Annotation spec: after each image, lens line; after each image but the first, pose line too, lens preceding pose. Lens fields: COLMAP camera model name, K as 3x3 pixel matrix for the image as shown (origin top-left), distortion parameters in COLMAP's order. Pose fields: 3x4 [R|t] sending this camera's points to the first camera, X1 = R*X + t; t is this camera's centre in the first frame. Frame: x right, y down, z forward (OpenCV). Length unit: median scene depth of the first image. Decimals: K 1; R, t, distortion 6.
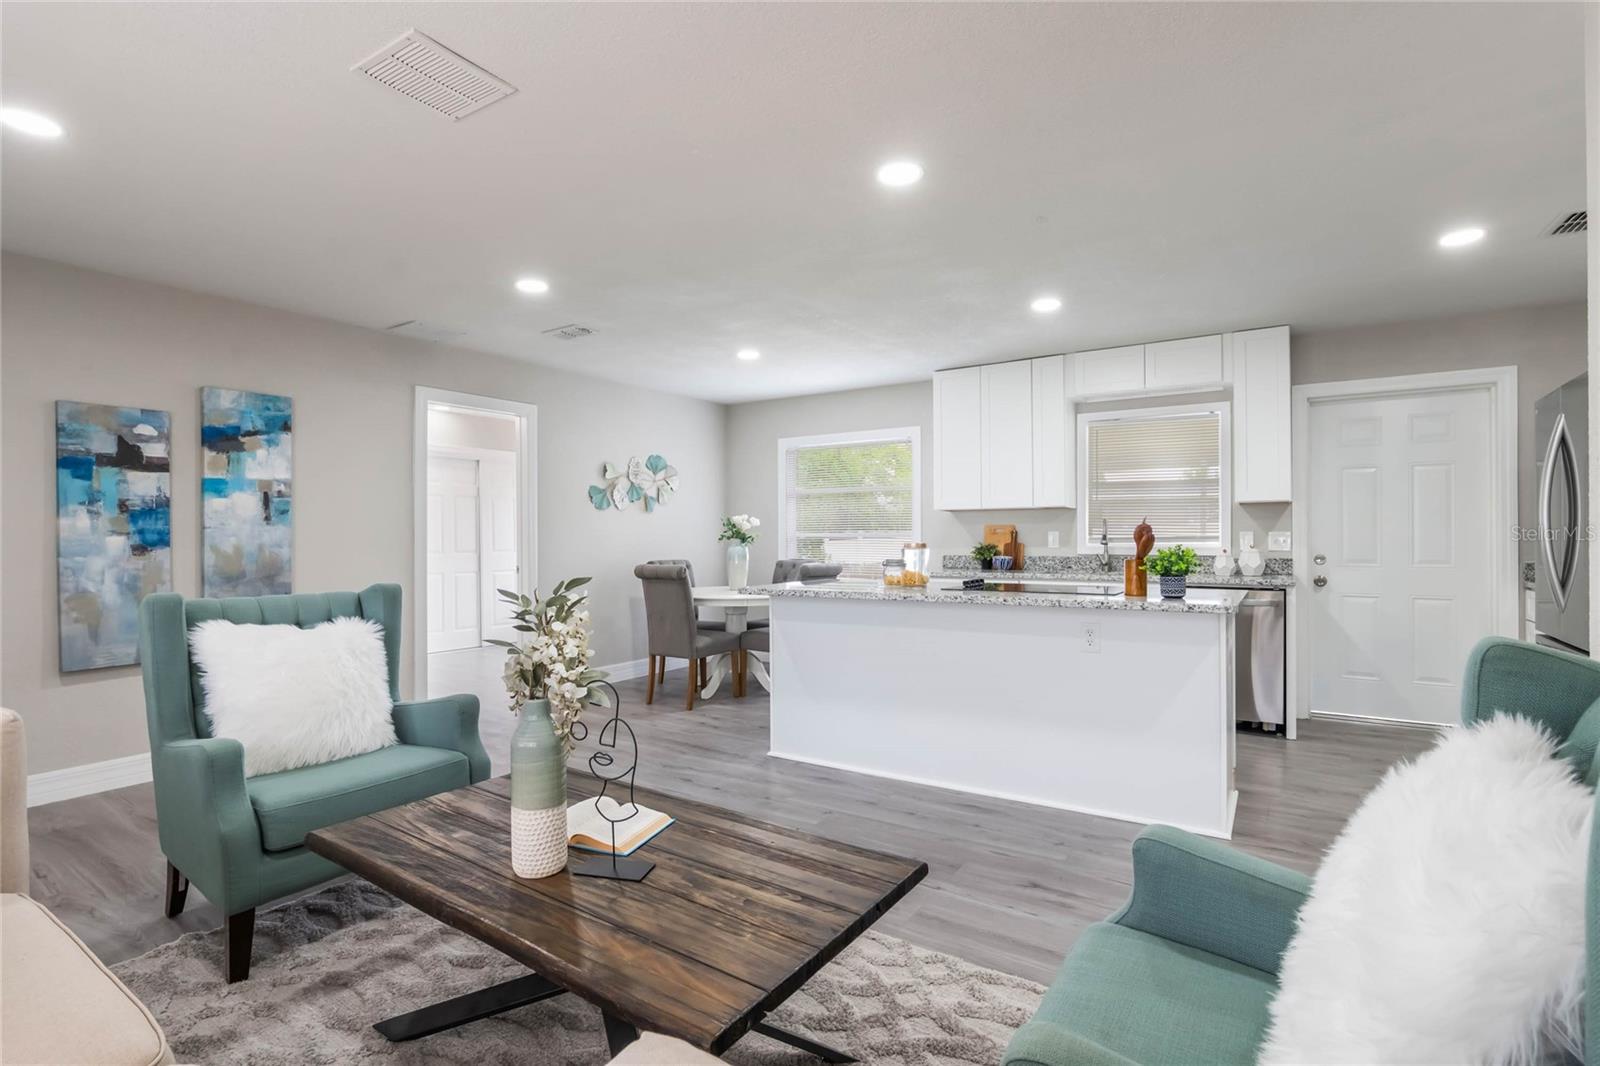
lens RADIAL K [[758.1, 0, 802.2], [0, 758.1, 536.3], [0, 0, 1]] dist [-0.015084, 0.004474]
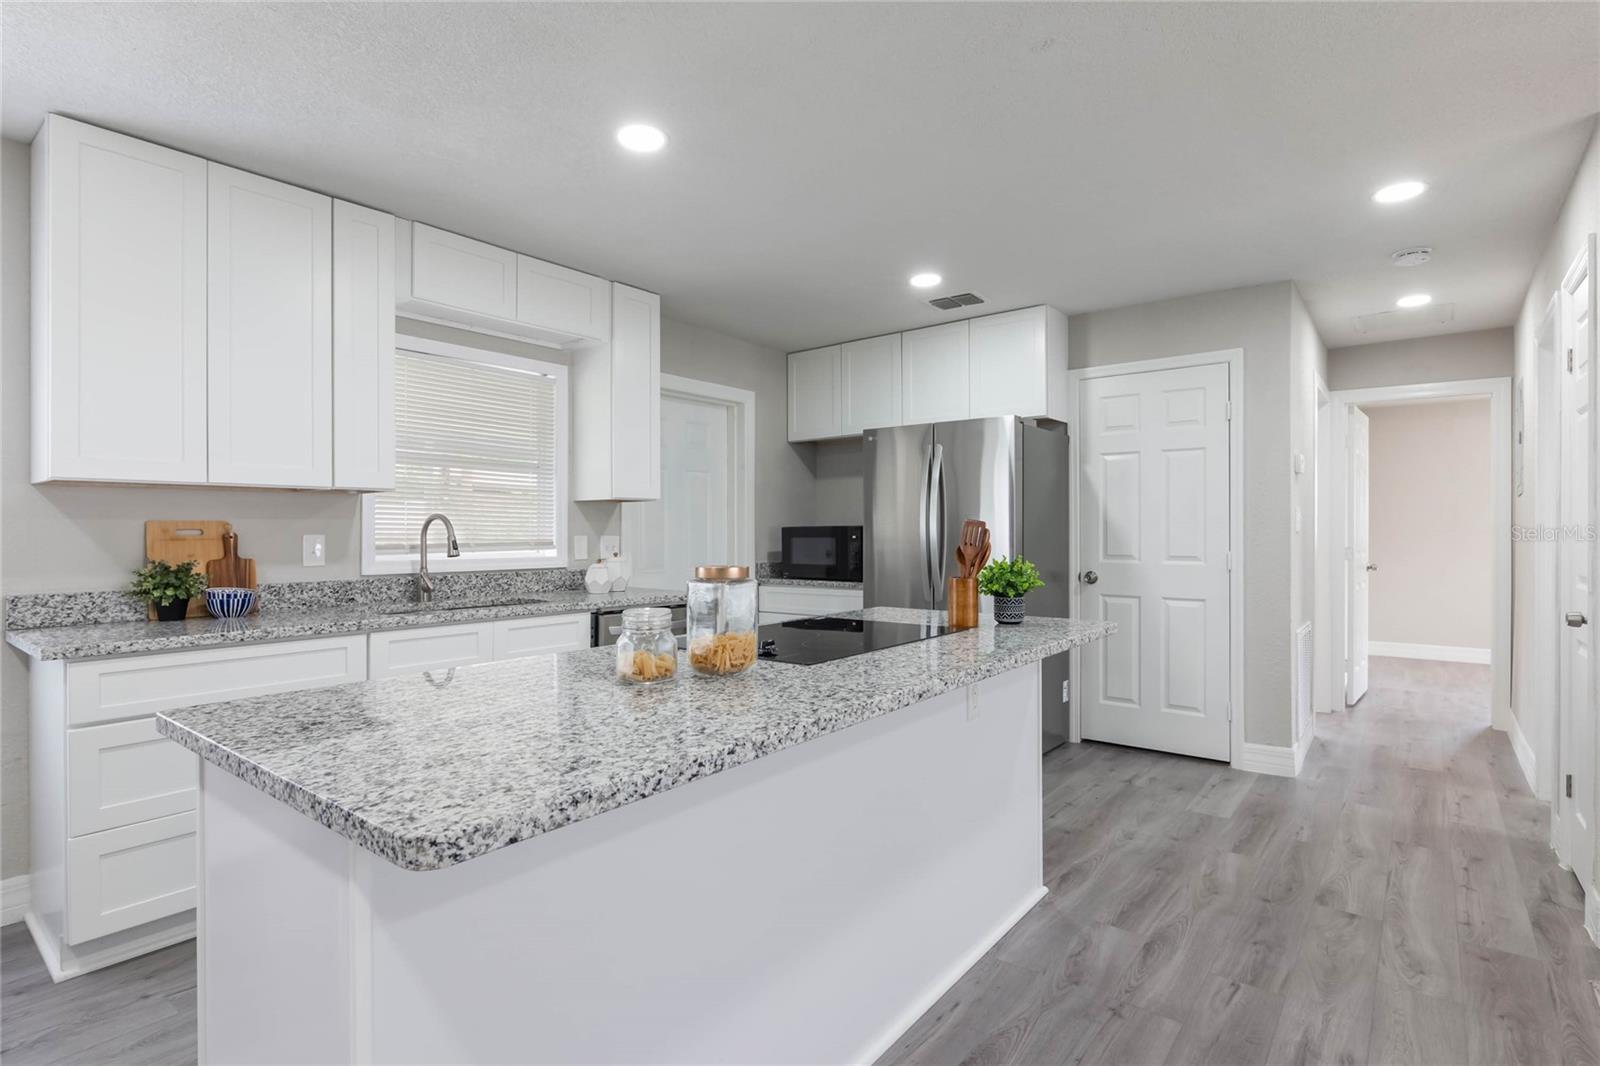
lens RADIAL K [[792.2, 0, 813.1], [0, 792.2, 523.4], [0, 0, 1]] dist [-0.004047, 0.001126]
pose [[0.087393, 0.015055, 0.996060, -0.261132], [0.001807, 0.999882, -0.015271, -0.007304], [-0.996172, 0.003134, 0.087356, 0.829712]]
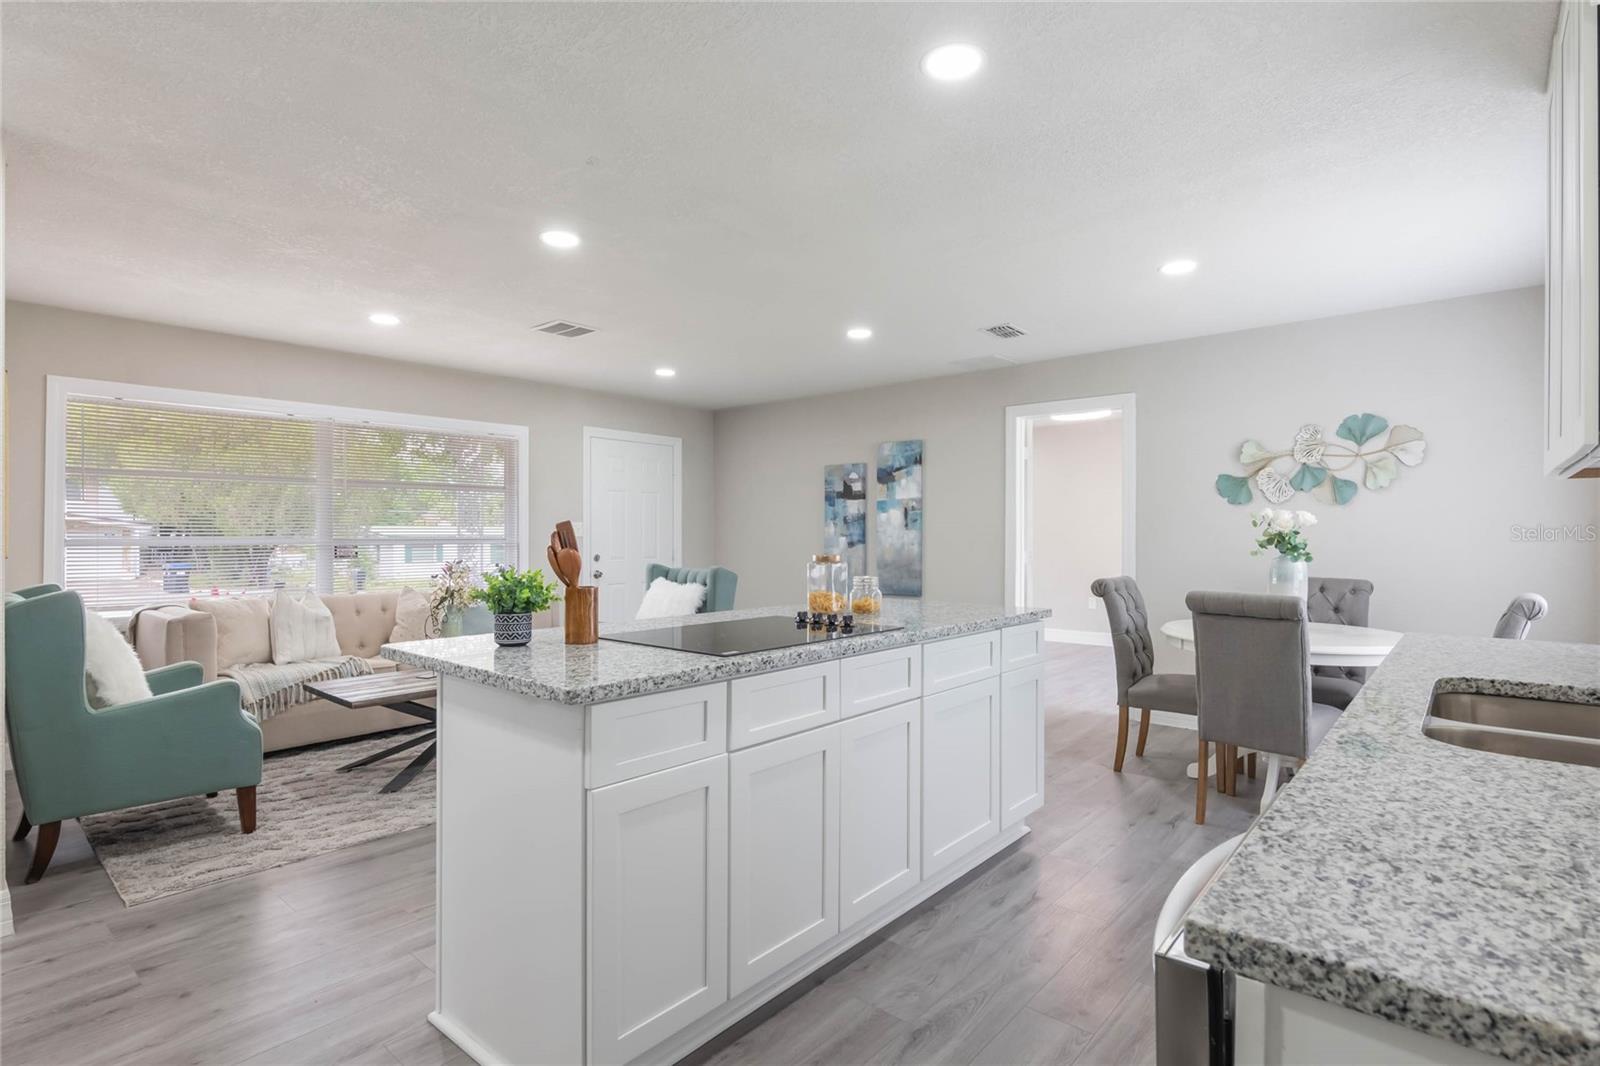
lens RADIAL K [[792.2, 0, 797.7], [0, 792.2, 535.6], [0, 0, 1]] dist [-0.004047, 0.001126]
pose [[-0.126515, 0.007675, -0.991935, 0.839243], [0.000351, 0.999970, 0.007693, -0.015691], [0.991965, 0.000625, -0.126514, 0.968956]]
